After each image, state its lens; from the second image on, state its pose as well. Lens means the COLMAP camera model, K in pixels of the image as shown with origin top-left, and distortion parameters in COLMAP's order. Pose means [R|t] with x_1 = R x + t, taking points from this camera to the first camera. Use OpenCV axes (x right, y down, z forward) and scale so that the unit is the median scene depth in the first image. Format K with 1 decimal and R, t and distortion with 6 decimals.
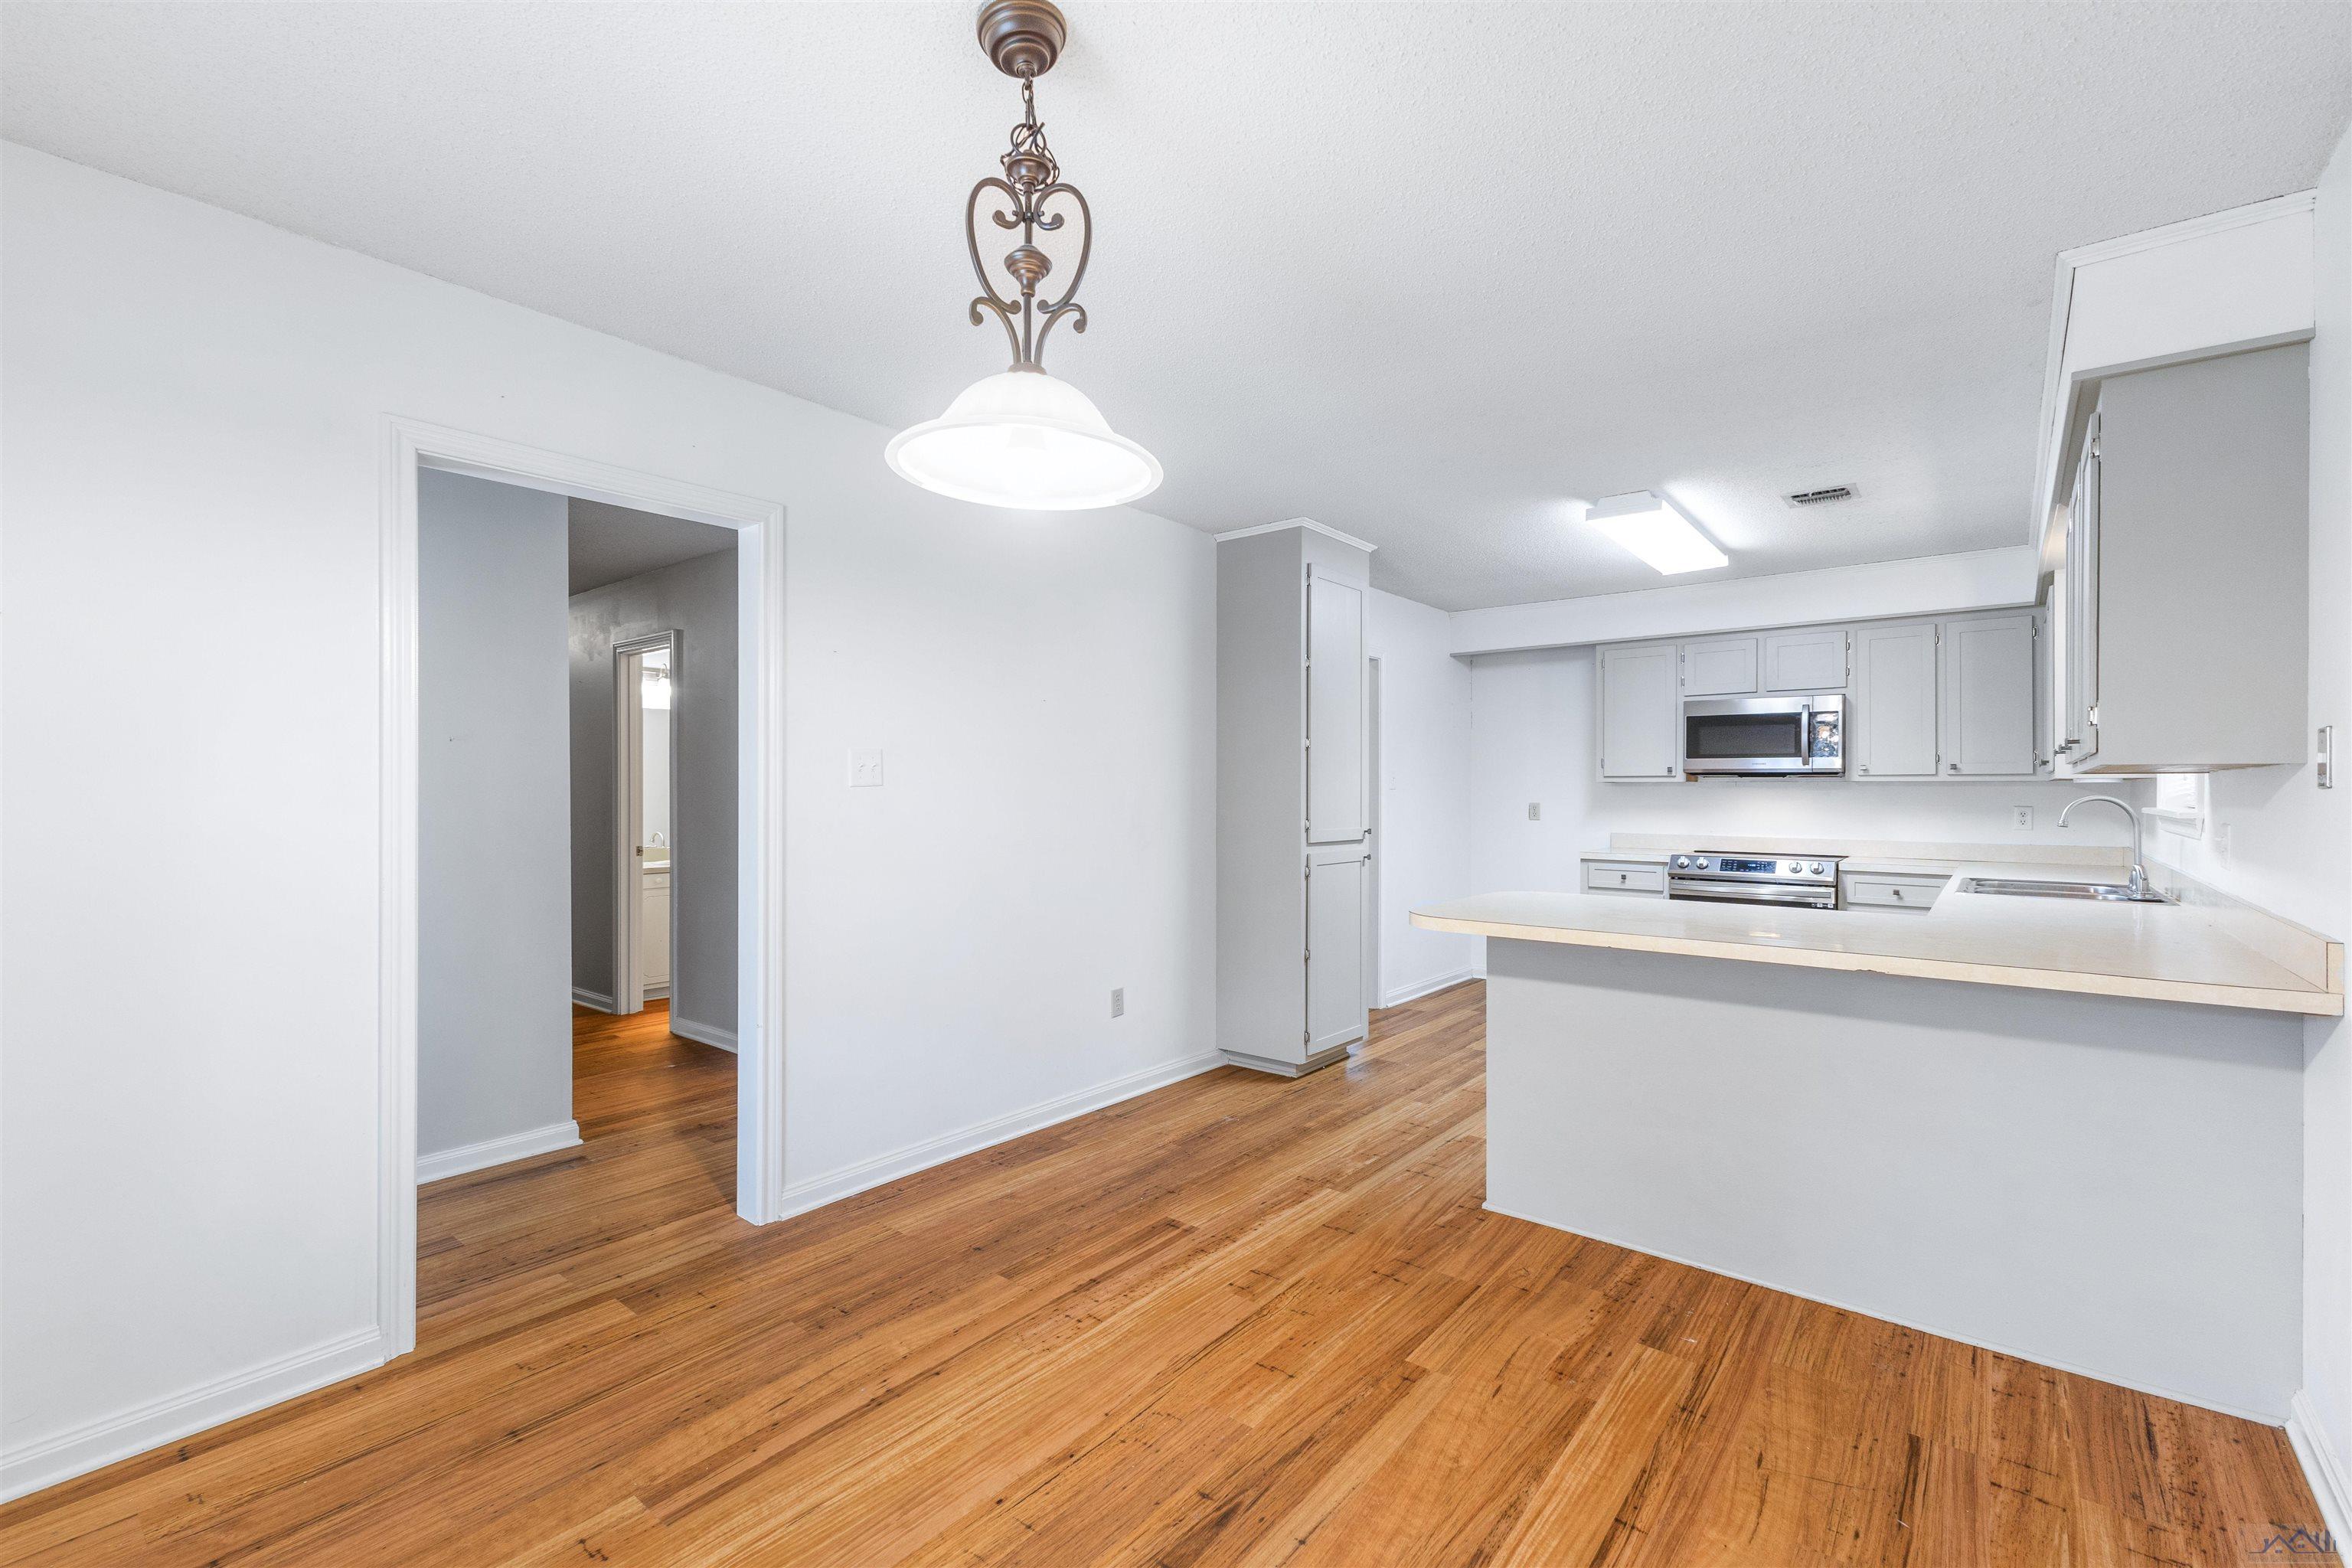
lens RADIAL K [[1020.5, 0, 1170.9], [0, 1020.5, 783.4], [0, 0, 1]] dist [0.004221, -0.000777]
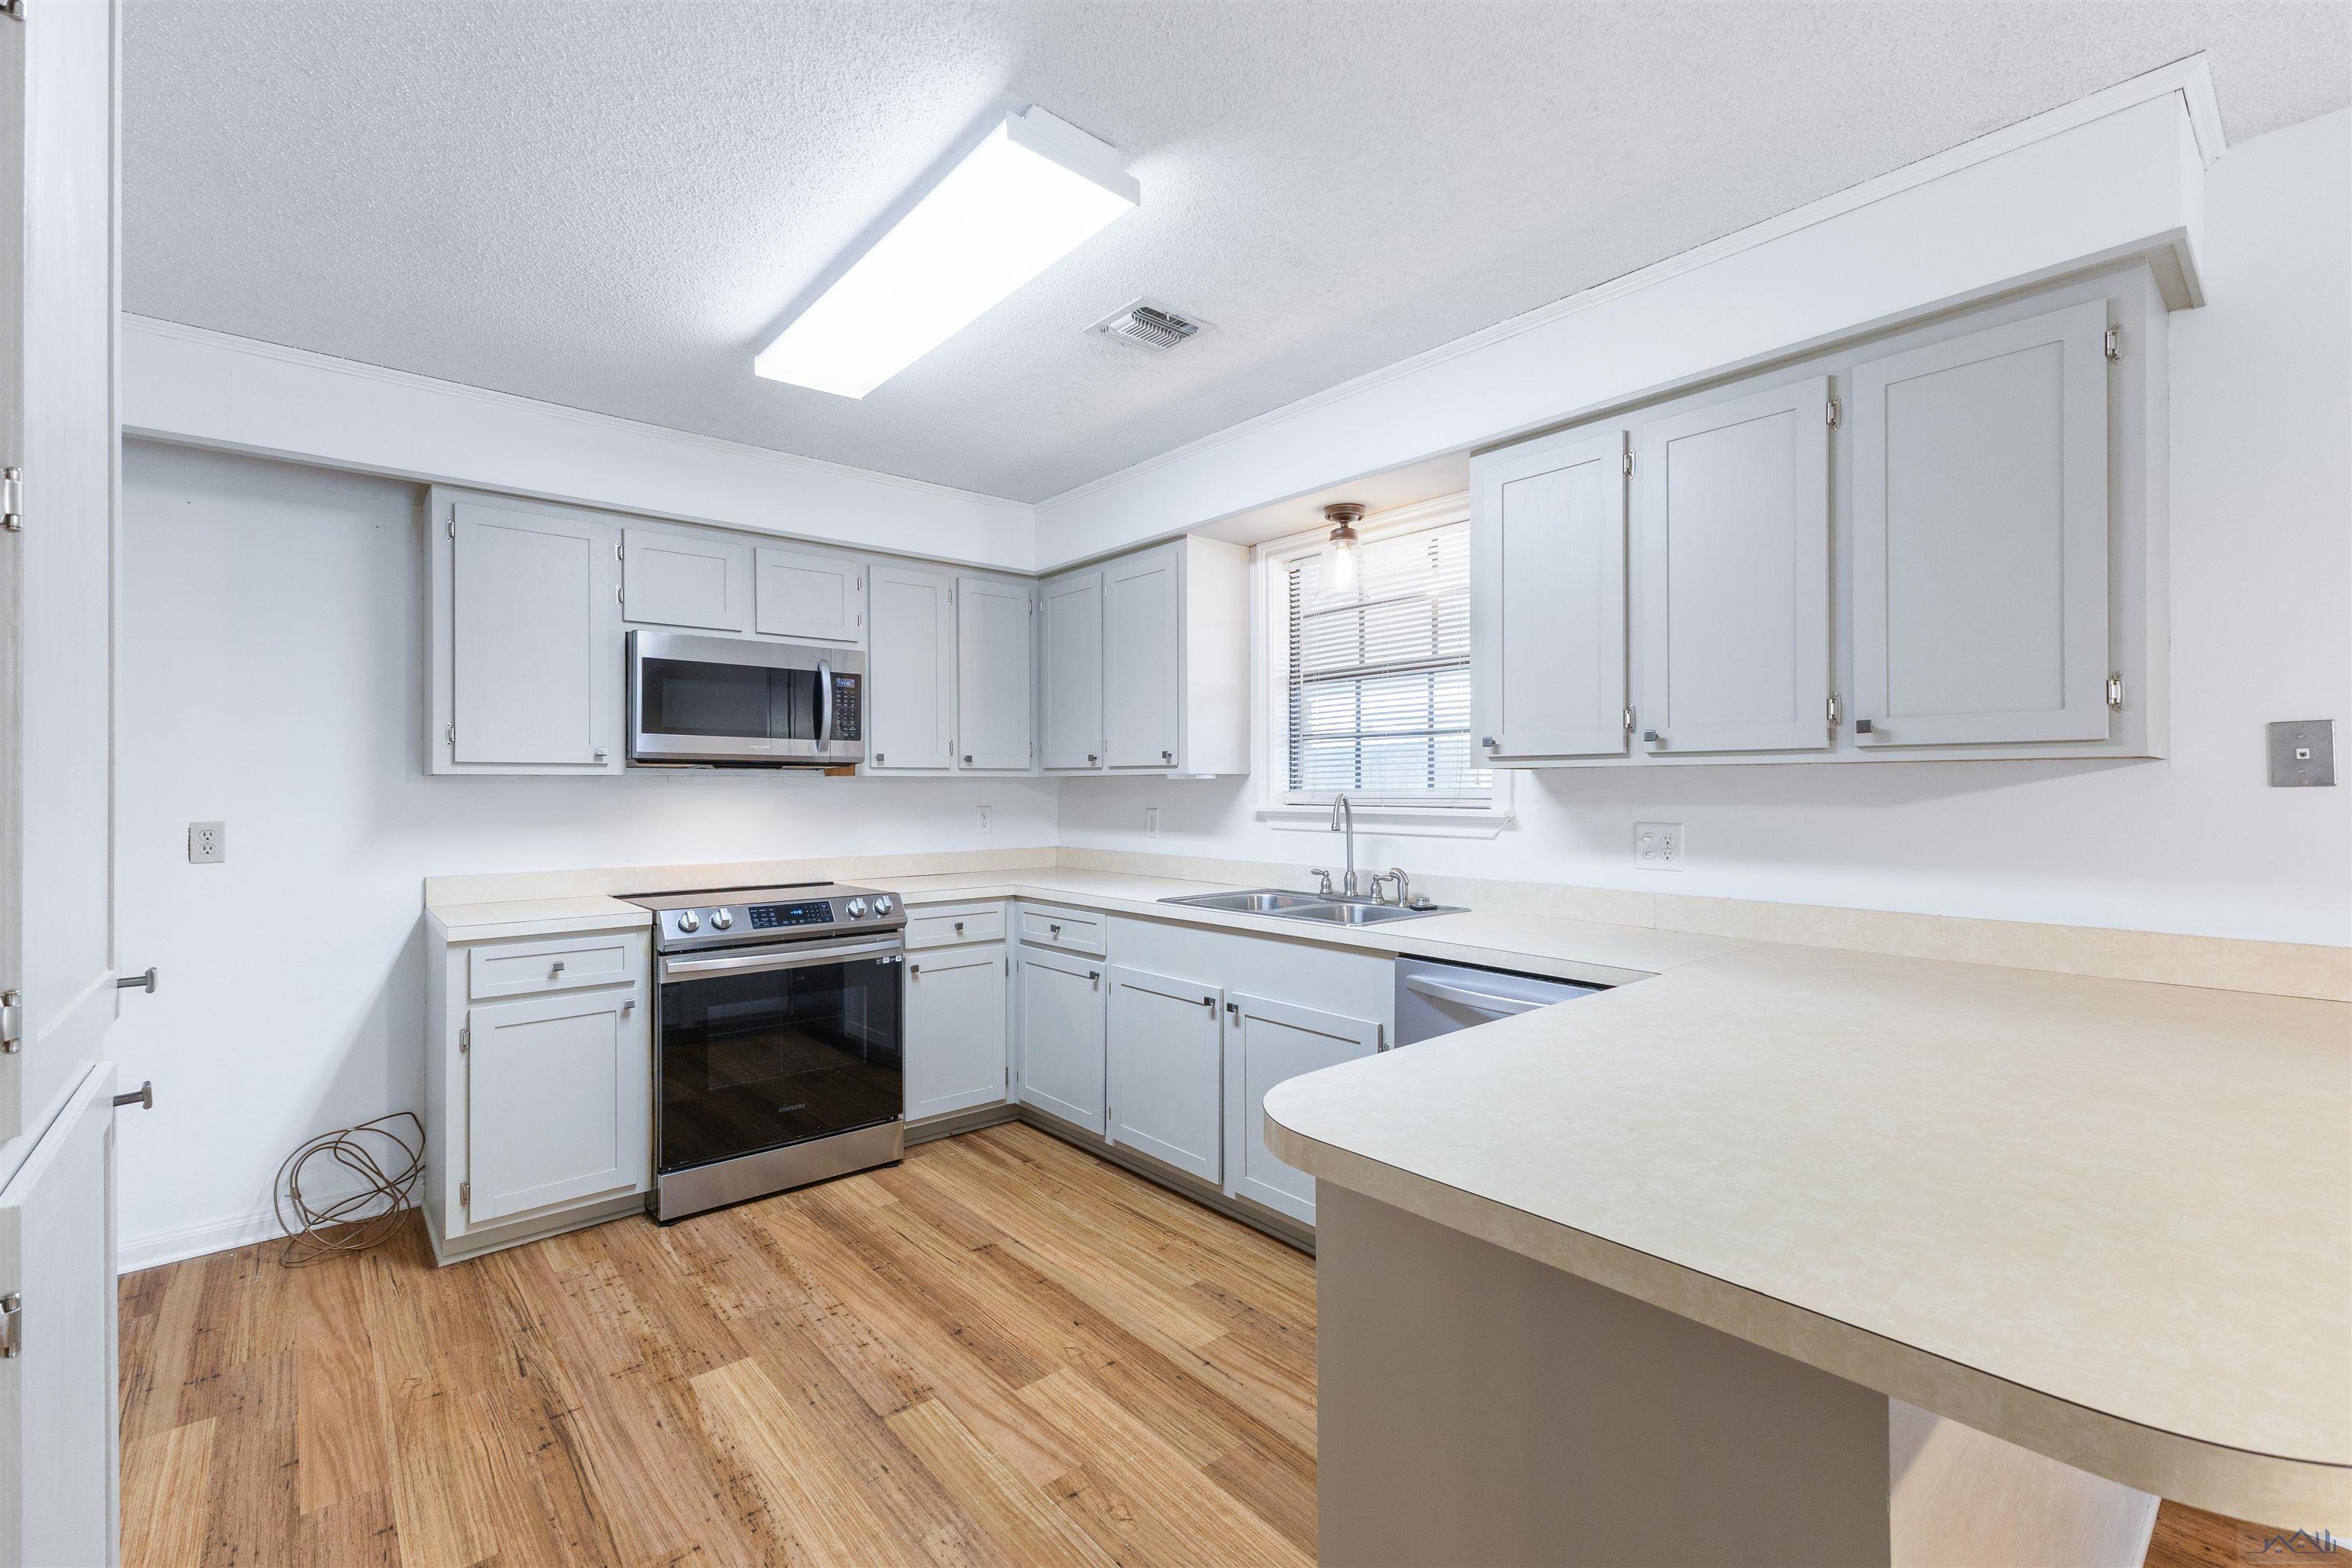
lens RADIAL K [[1020.5, 0, 1174.4], [0, 1020.5, 785.6], [0, 0, 1]] dist [0.004221, -0.000777]
pose [[0.190722, 0.002927, 0.981640, 0.015204], [0.003577, 0.999987, -0.003676, 0.007723], [-0.981638, 0.004213, 0.190709, 0.648300]]
